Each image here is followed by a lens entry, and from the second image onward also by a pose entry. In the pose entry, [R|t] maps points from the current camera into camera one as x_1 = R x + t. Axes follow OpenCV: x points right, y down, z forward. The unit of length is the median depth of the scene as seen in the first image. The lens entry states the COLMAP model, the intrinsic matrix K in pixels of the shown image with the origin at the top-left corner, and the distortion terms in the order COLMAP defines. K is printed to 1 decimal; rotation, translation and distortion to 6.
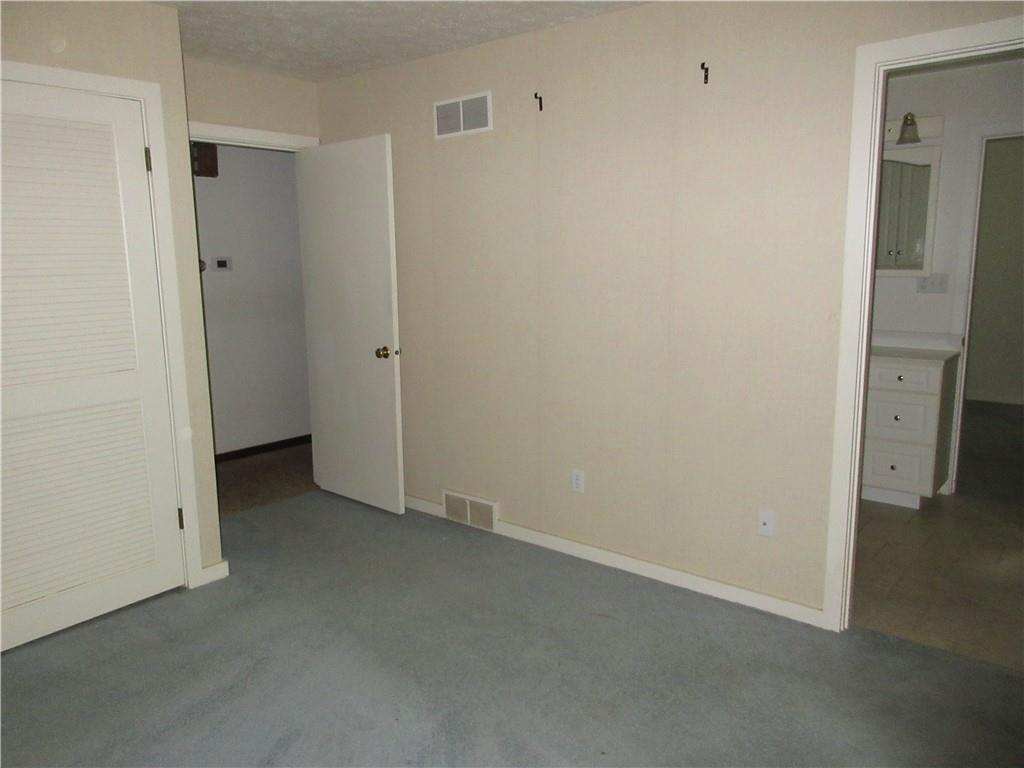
lens RADIAL K [[761.5, 0, 509.6], [0, 761.5, 385.4], [0, 0, 1]] dist [-0.001462, 0.002645]
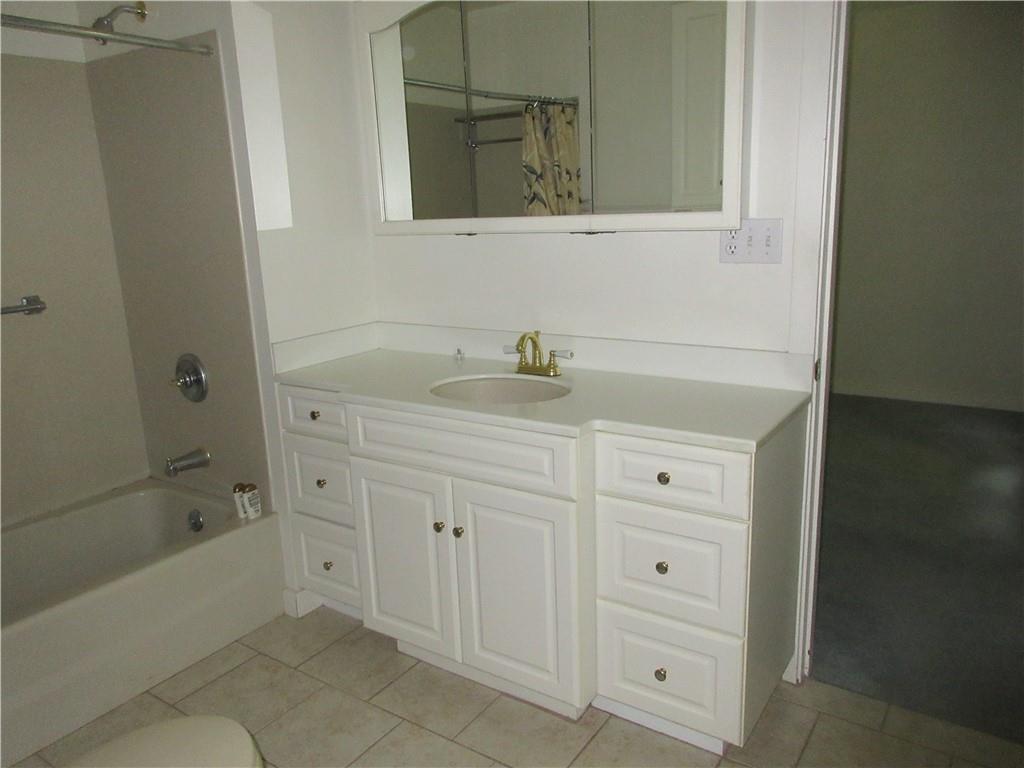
lens RADIAL K [[761.5, 0, 514.7], [0, 761.5, 383.9], [0, 0, 1]] dist [-0.001462, 0.002645]
pose [[0.995300, -0.042924, 0.086805, 0.378048], [0.038242, 0.997759, 0.054901, -0.080997], [-0.088967, -0.051323, 0.994711, 0.566037]]
